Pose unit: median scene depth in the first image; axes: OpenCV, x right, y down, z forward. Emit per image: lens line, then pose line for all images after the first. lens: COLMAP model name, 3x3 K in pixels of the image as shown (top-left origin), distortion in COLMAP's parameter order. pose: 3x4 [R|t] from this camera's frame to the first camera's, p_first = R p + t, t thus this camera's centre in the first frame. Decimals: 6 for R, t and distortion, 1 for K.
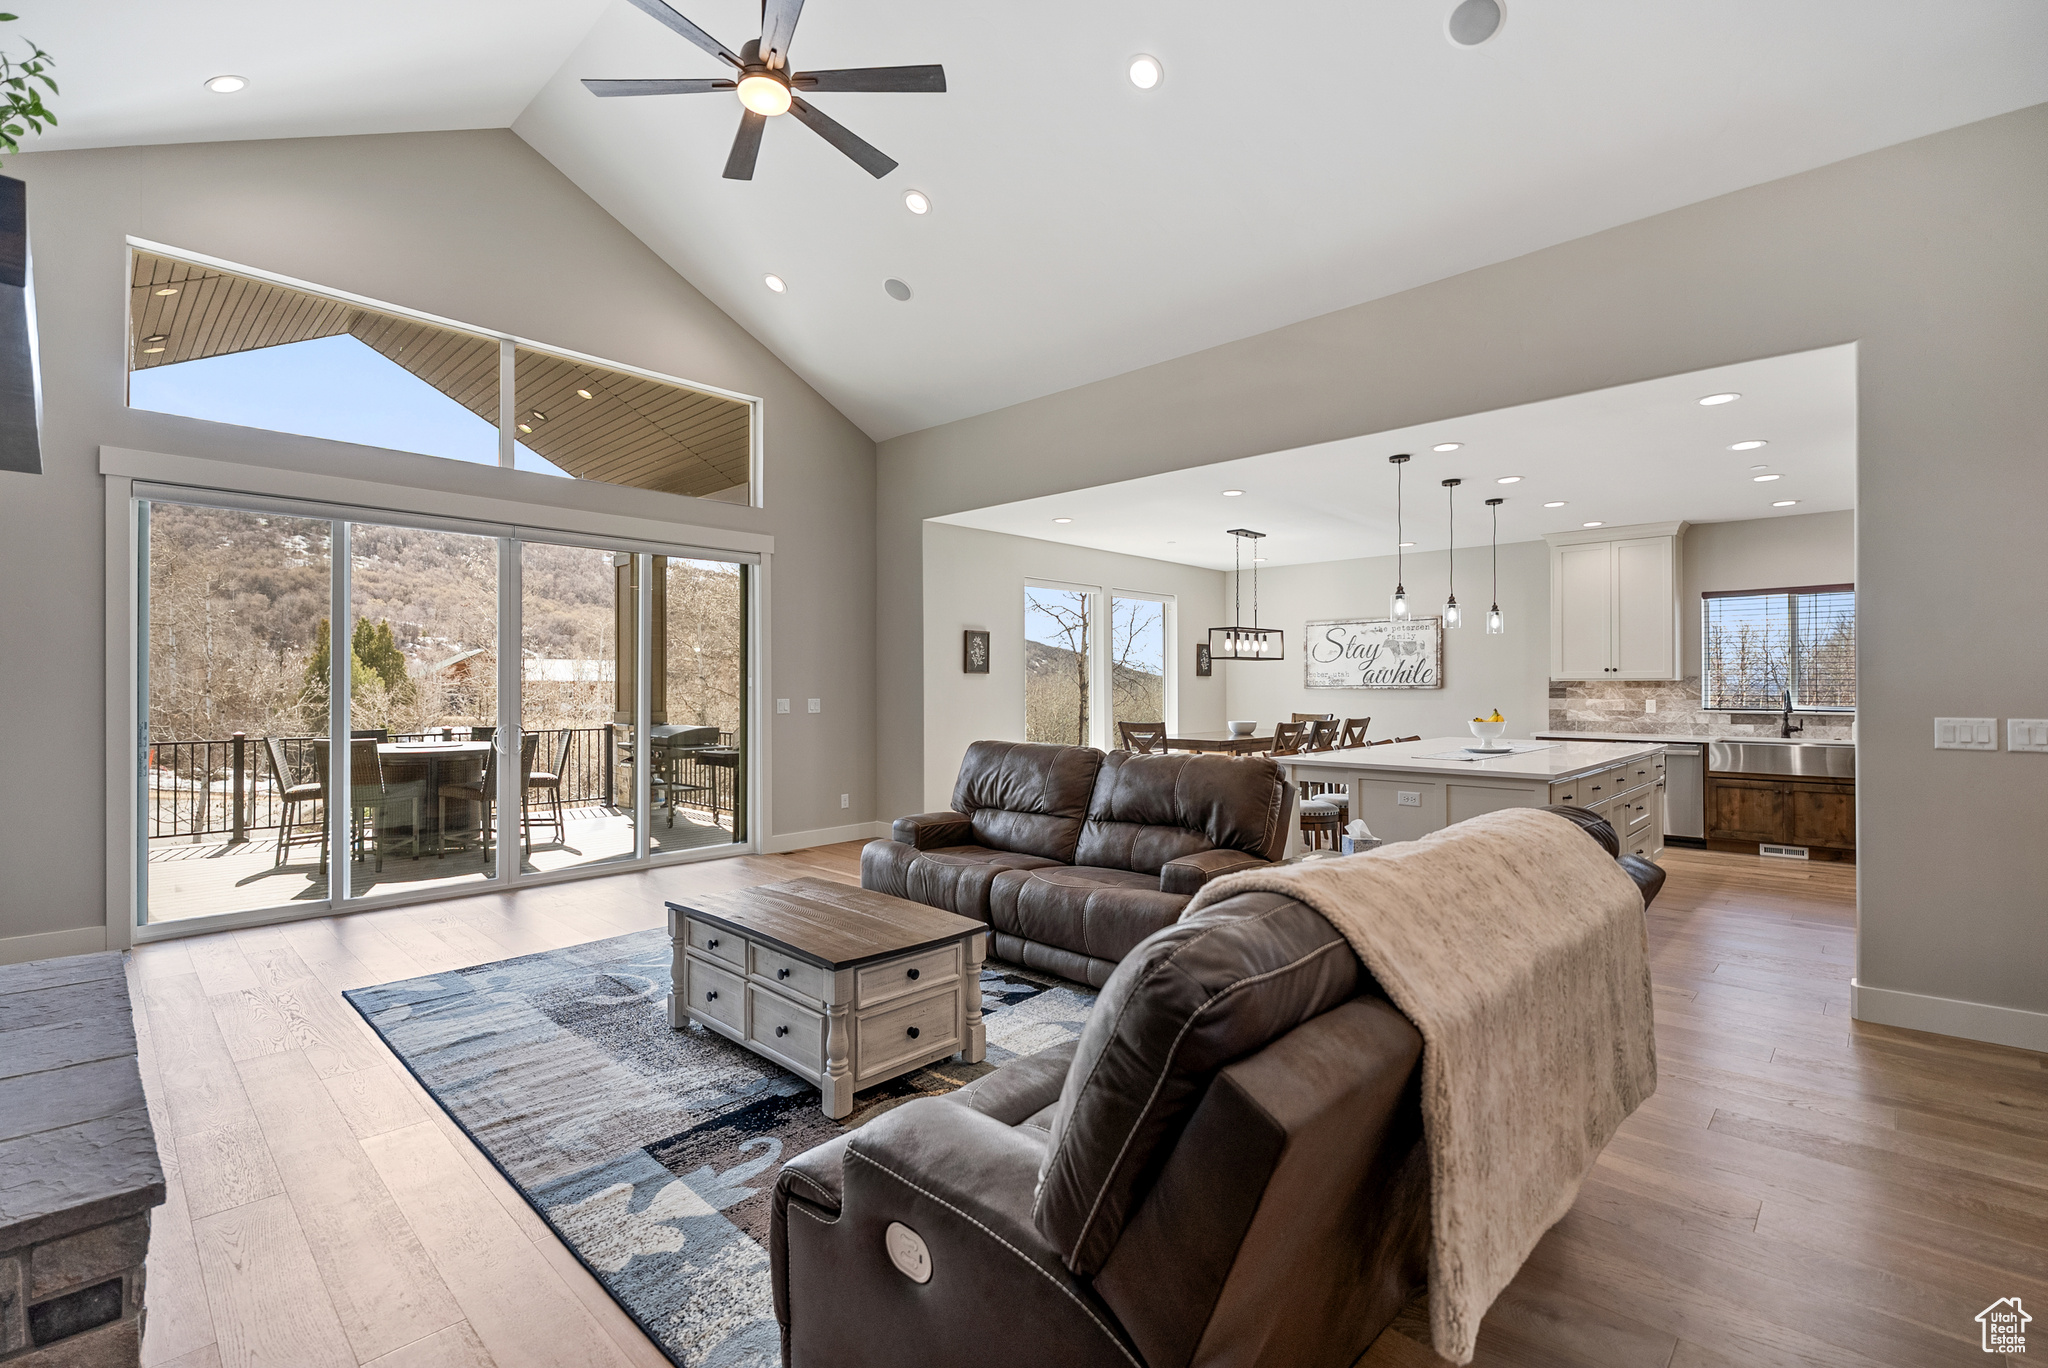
lens RADIAL K [[909.8, 0, 1024.0], [0, 909.8, 684.0], [0, 0, 1]] dist [0.008271, -0.000428]
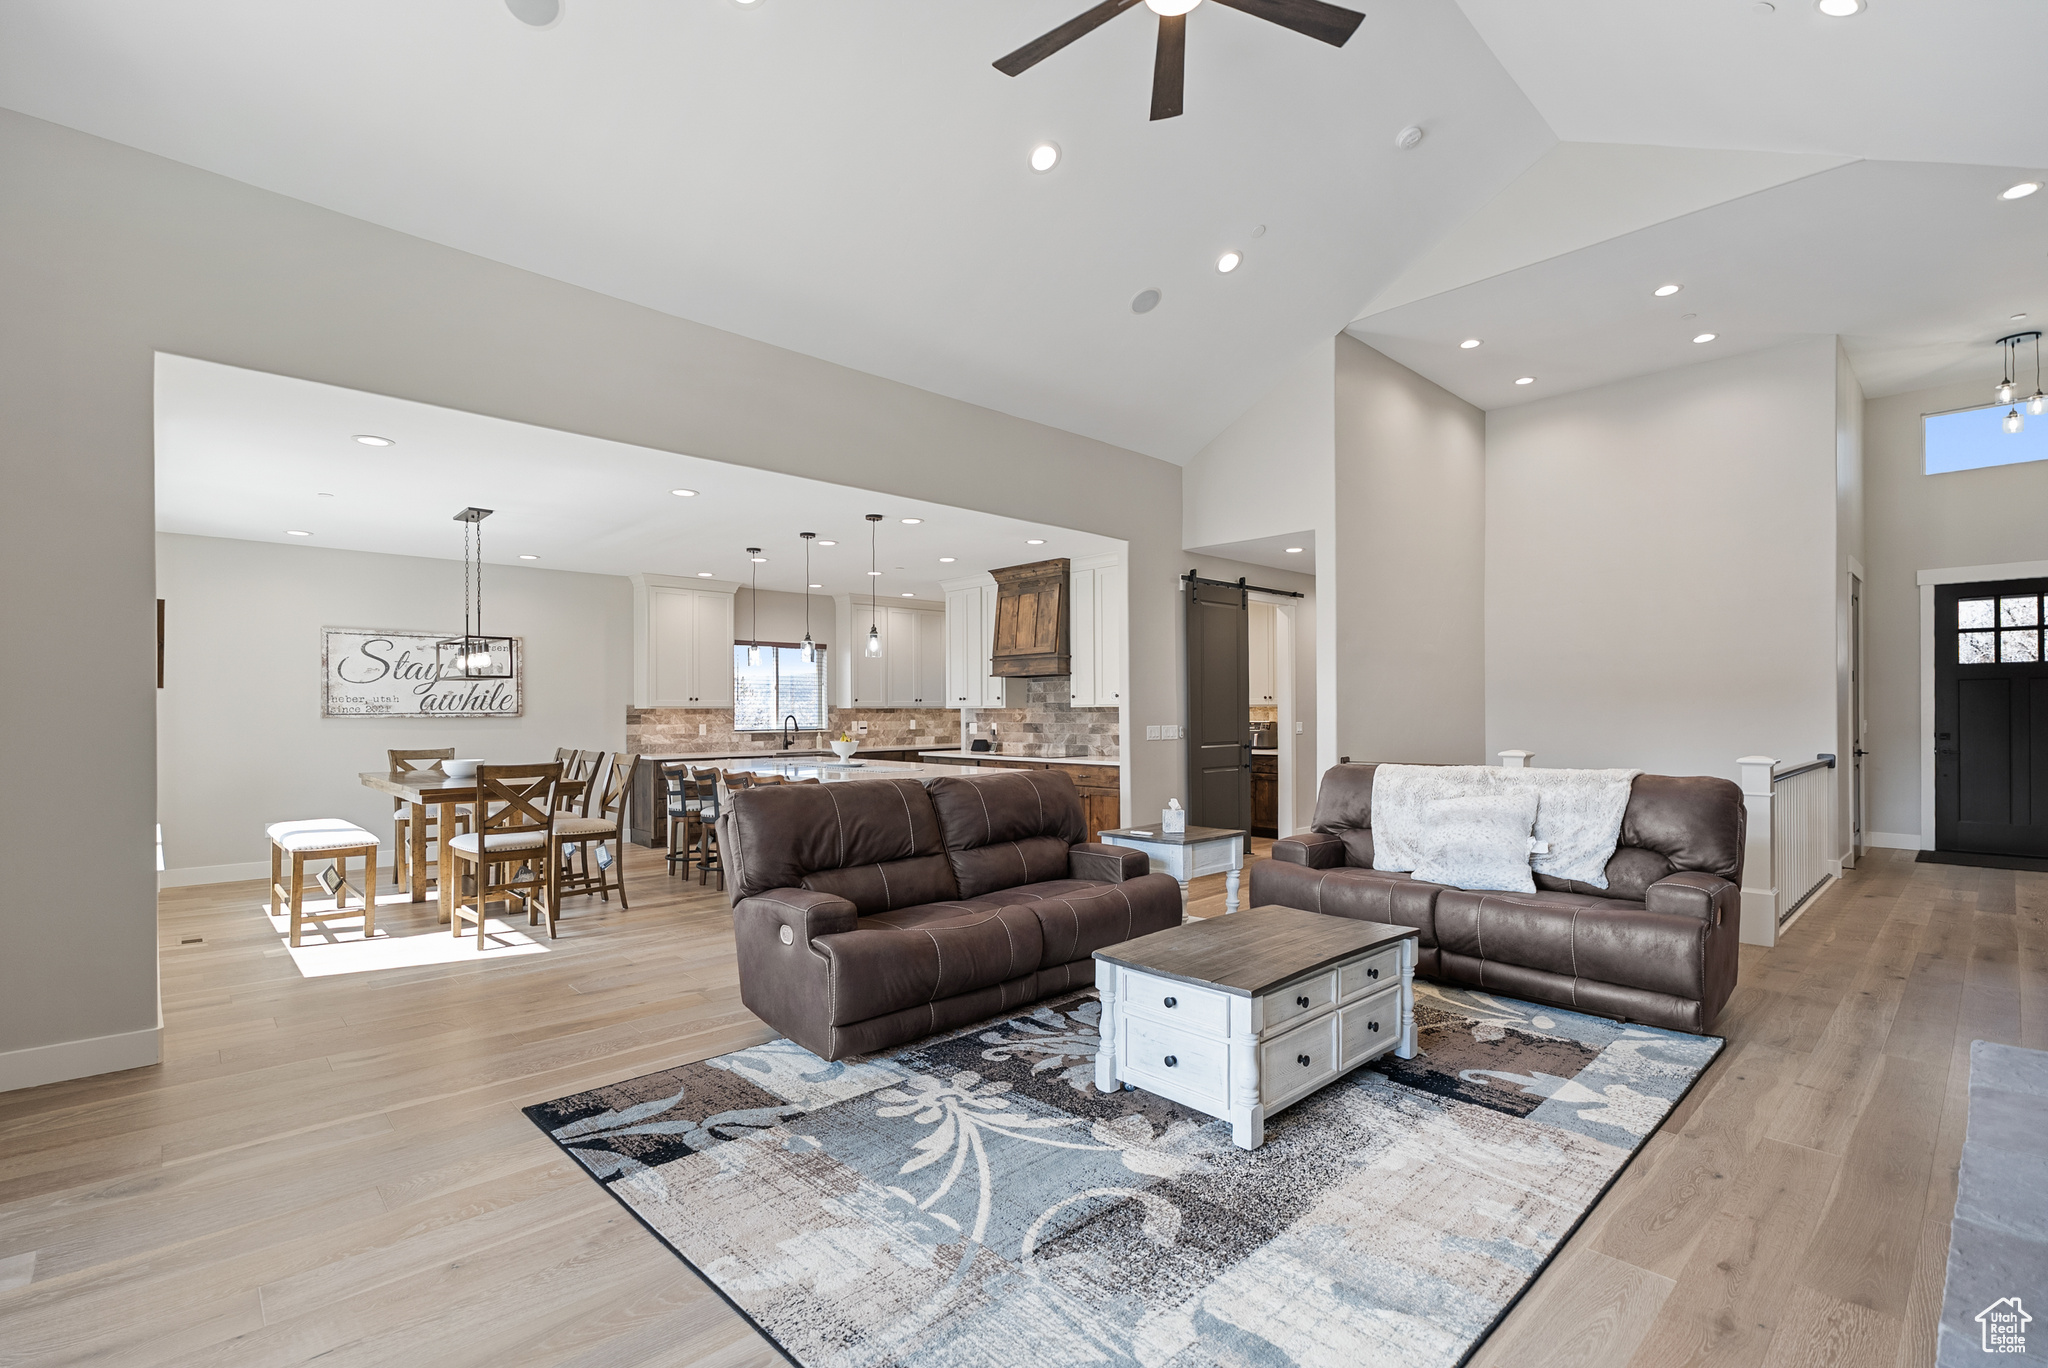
lens RADIAL K [[918.6, 0, 1029.3], [0, 918.6, 710.7], [0, 0, 1]] dist [0.001692, -0.000274]
pose [[0.051423, 0.001679, 0.998676, -0.559895], [0.001844, 0.999997, -0.001777, 0.002352], [-0.998675, 0.001932, 0.051419, 0.548221]]
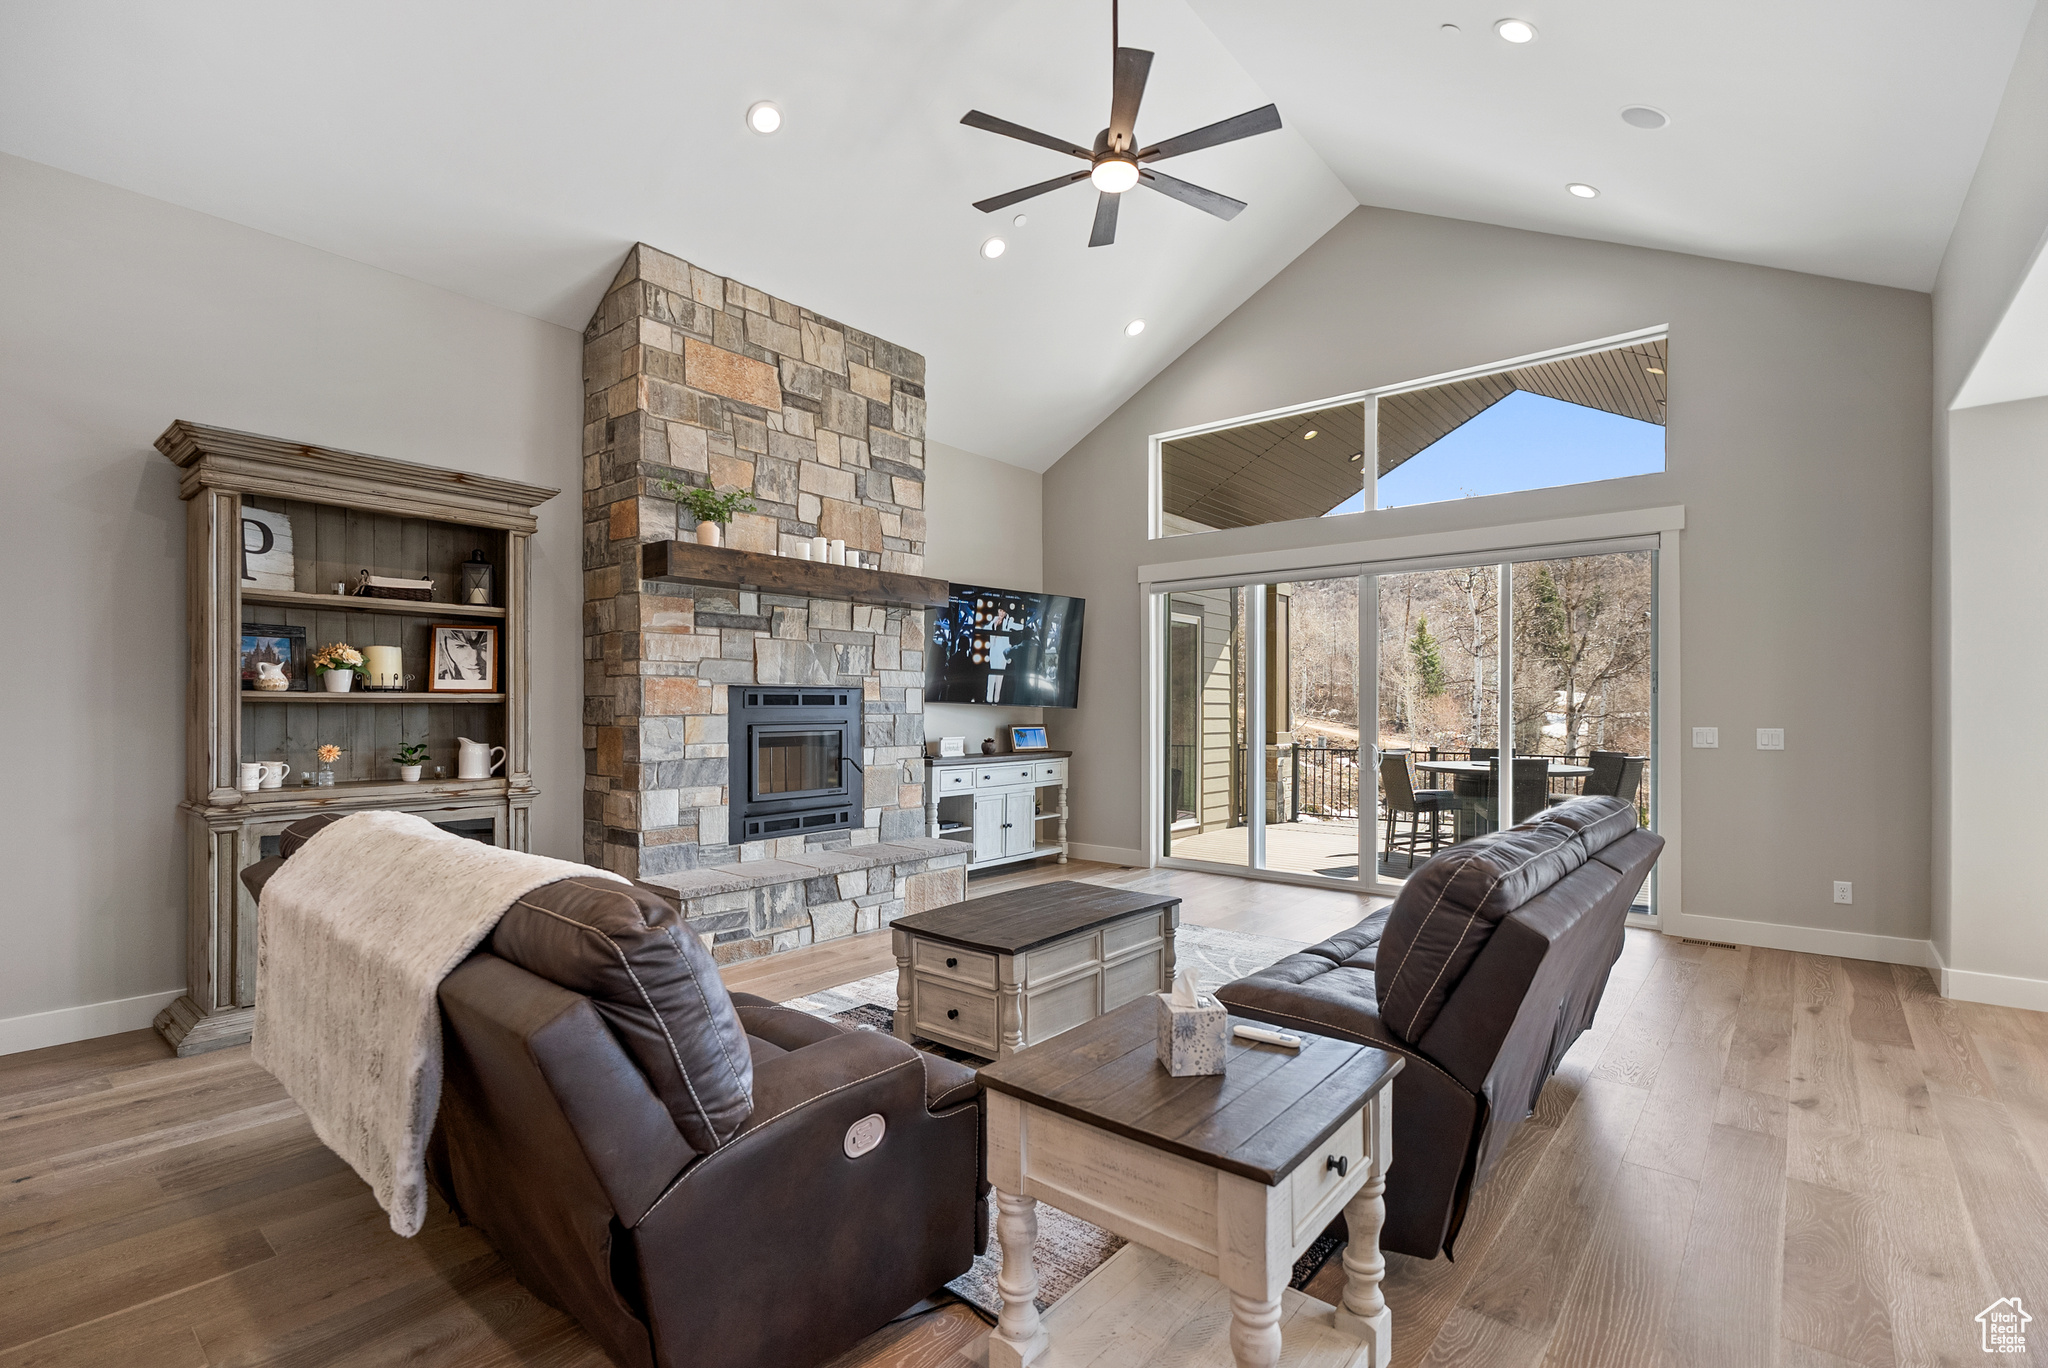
lens RADIAL K [[928.6, 0, 1034.9], [0, 928.6, 707.0], [0, 0, 1]] dist [0.003335, 0.000451]
pose [[0.071470, -0.000919, -0.997442, 0.421071], [0.001087, 0.999999, -0.000844, 0.000624], [0.997442, -0.001024, 0.071471, 0.413391]]
